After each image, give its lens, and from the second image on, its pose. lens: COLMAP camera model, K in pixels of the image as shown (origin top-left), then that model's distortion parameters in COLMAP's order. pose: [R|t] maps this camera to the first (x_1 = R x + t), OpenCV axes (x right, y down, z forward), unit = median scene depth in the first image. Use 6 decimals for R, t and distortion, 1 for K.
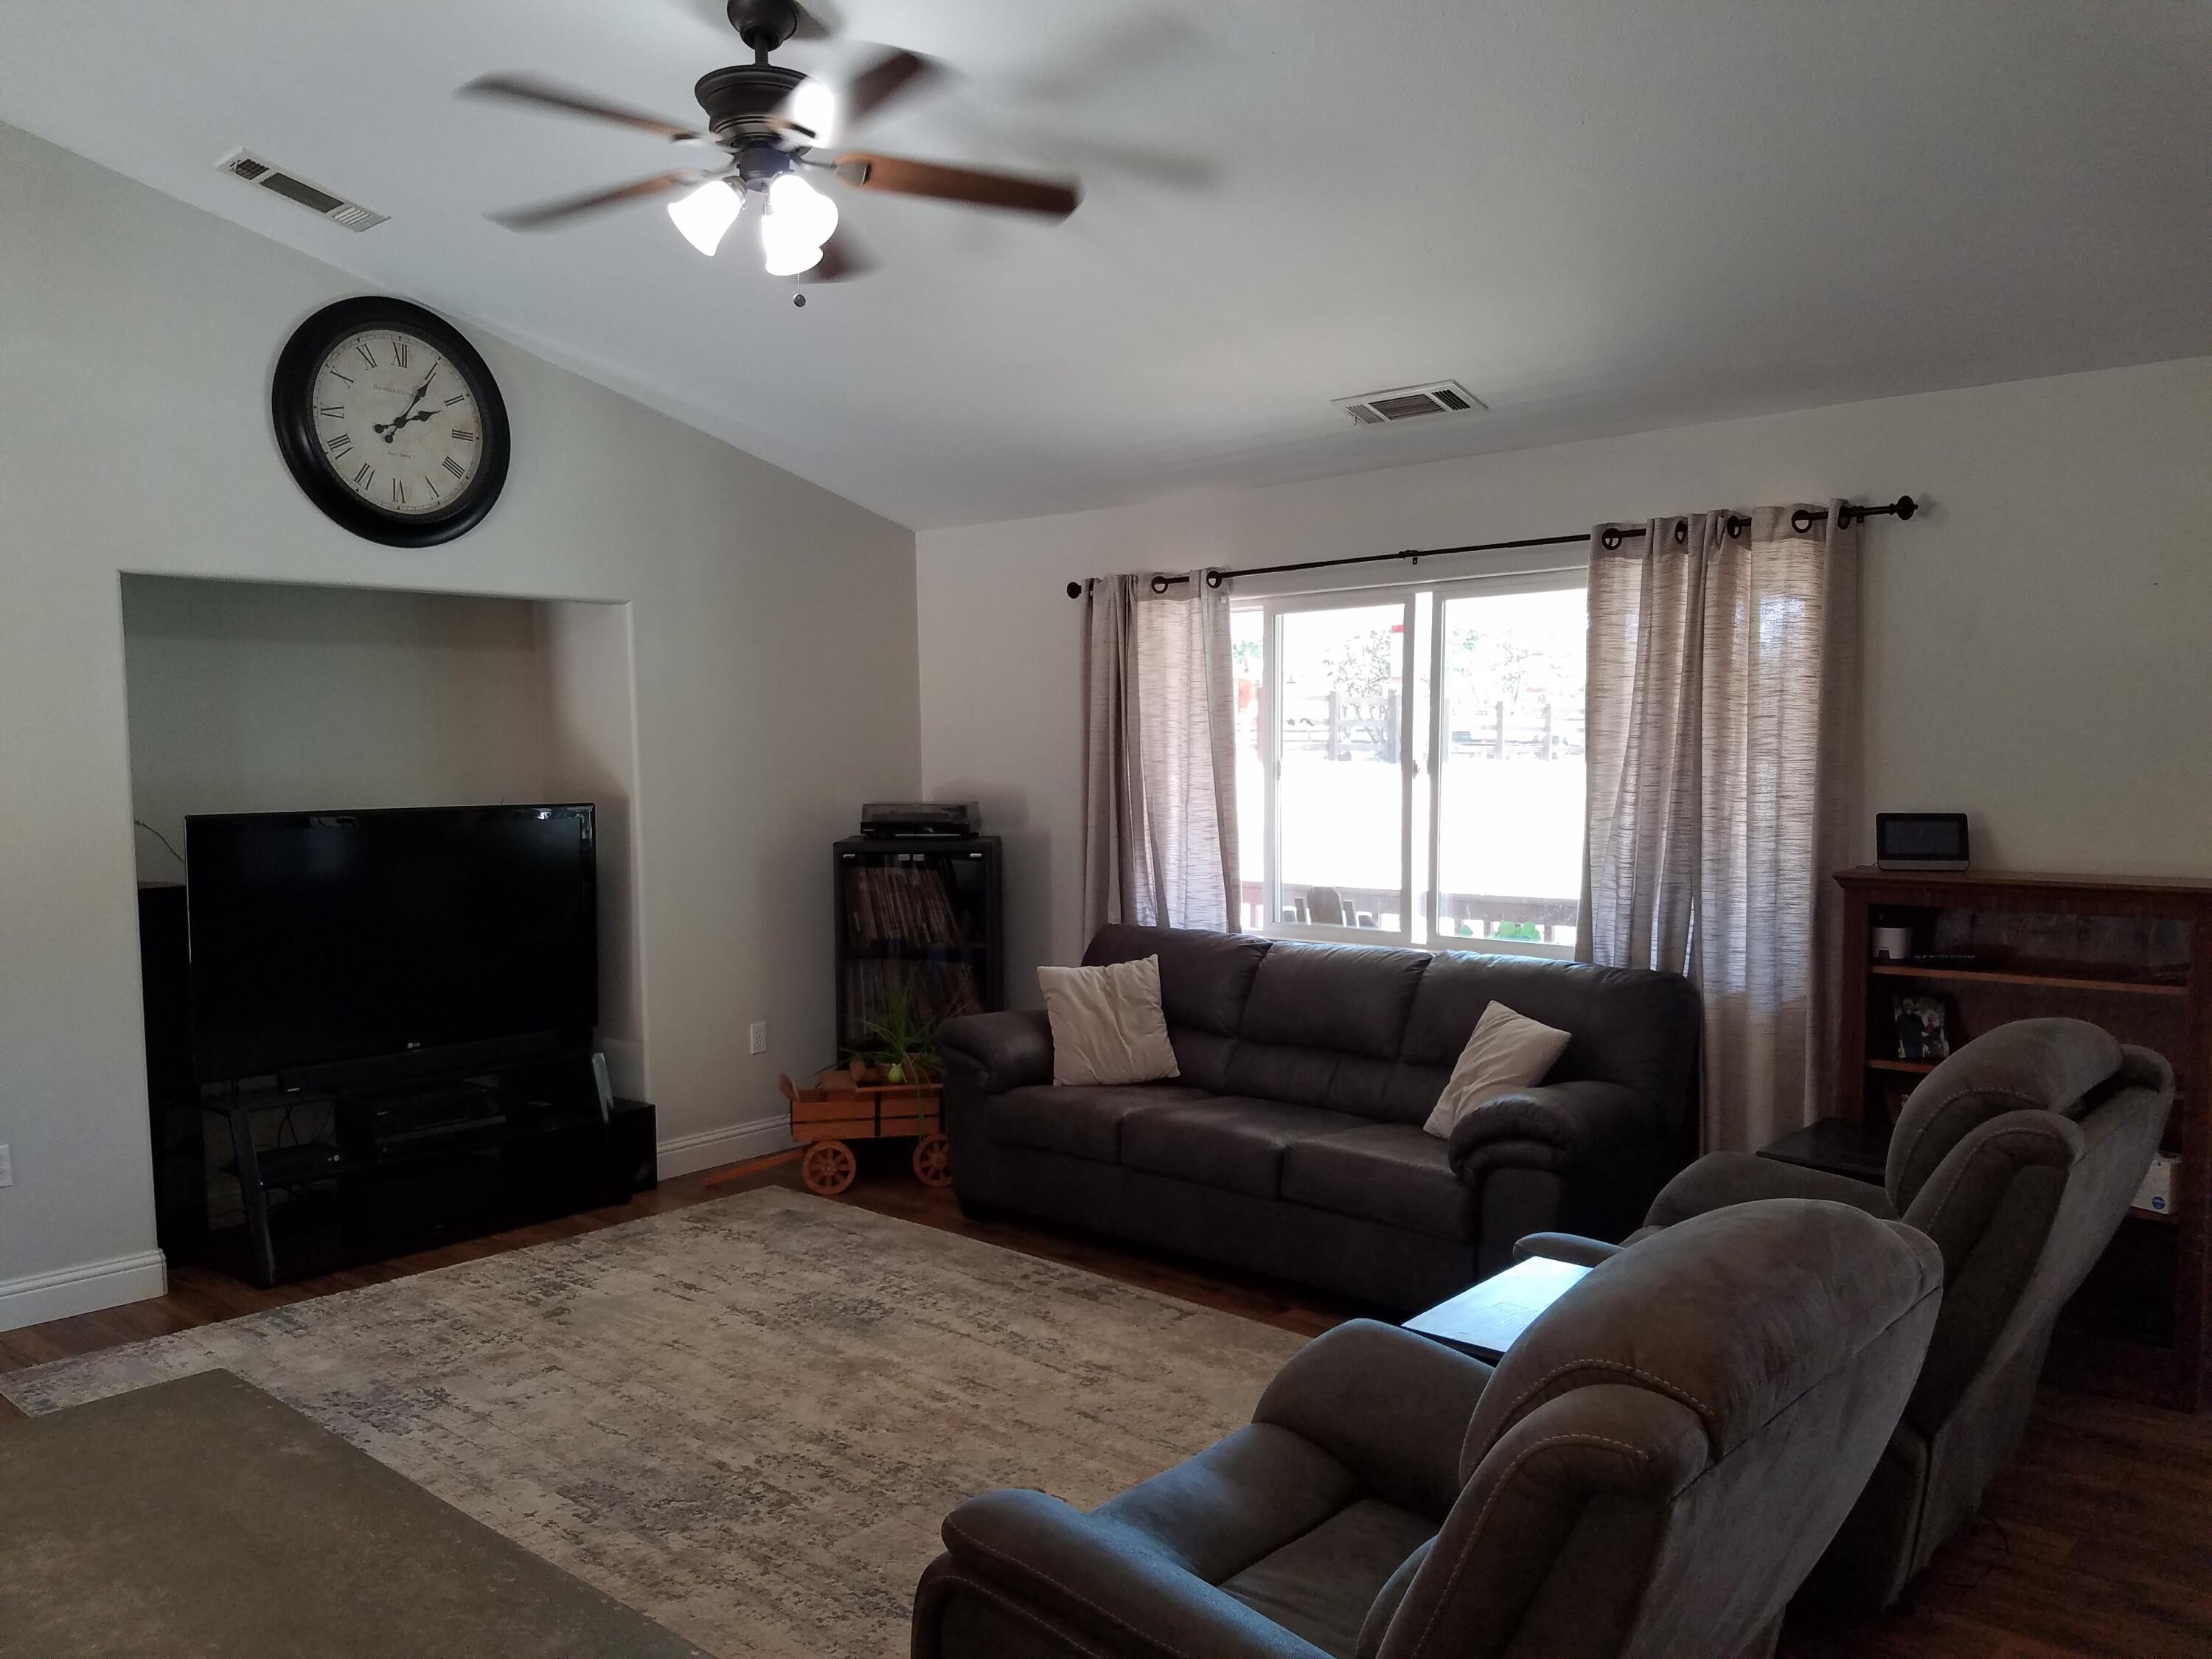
lens RADIAL K [[1699.4, 0, 1104.9], [0, 1699.4, 840.4], [0, 0, 1]] dist [0.042010, -0.046907]
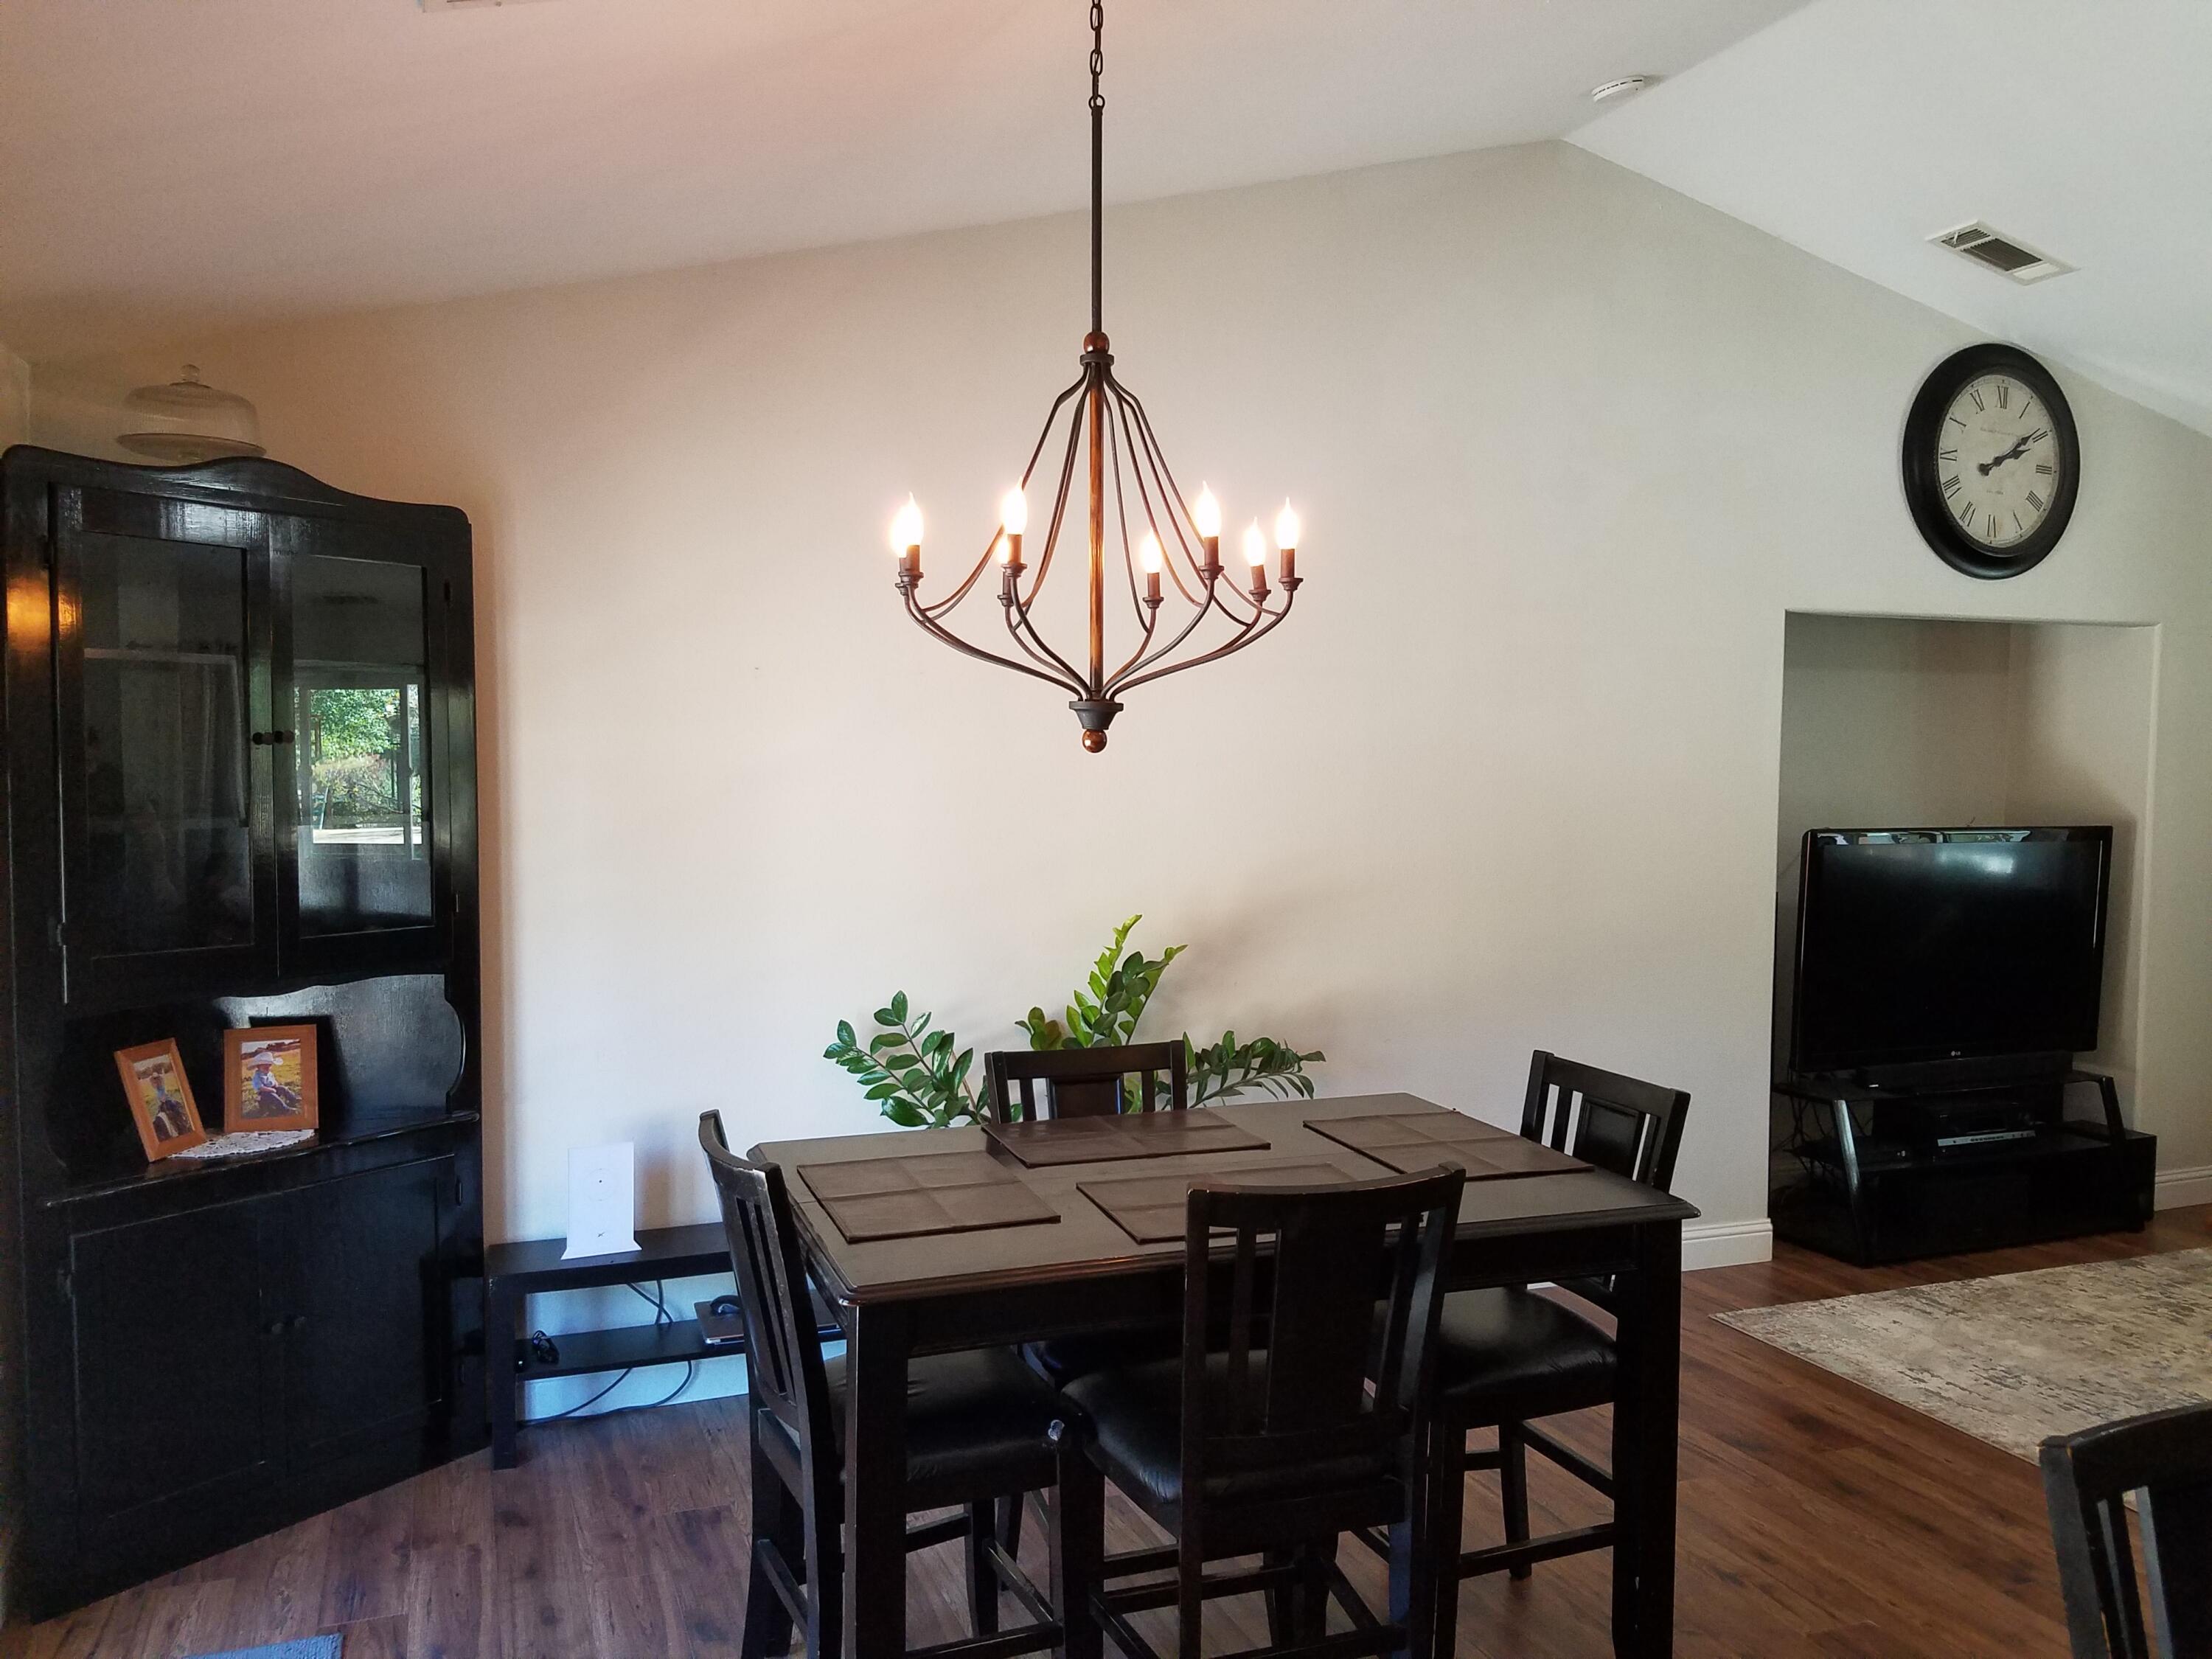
lens RADIAL K [[1699.4, 0, 1112.9], [0, 1699.4, 827.6], [0, 0, 1]] dist [0.042010, -0.046907]
pose [[0.903663, 0.026195, -0.427443, -0.454865], [-0.035225, 0.999292, -0.013229, 0.014631], [0.426794, 0.027011, 0.903946, -0.182242]]
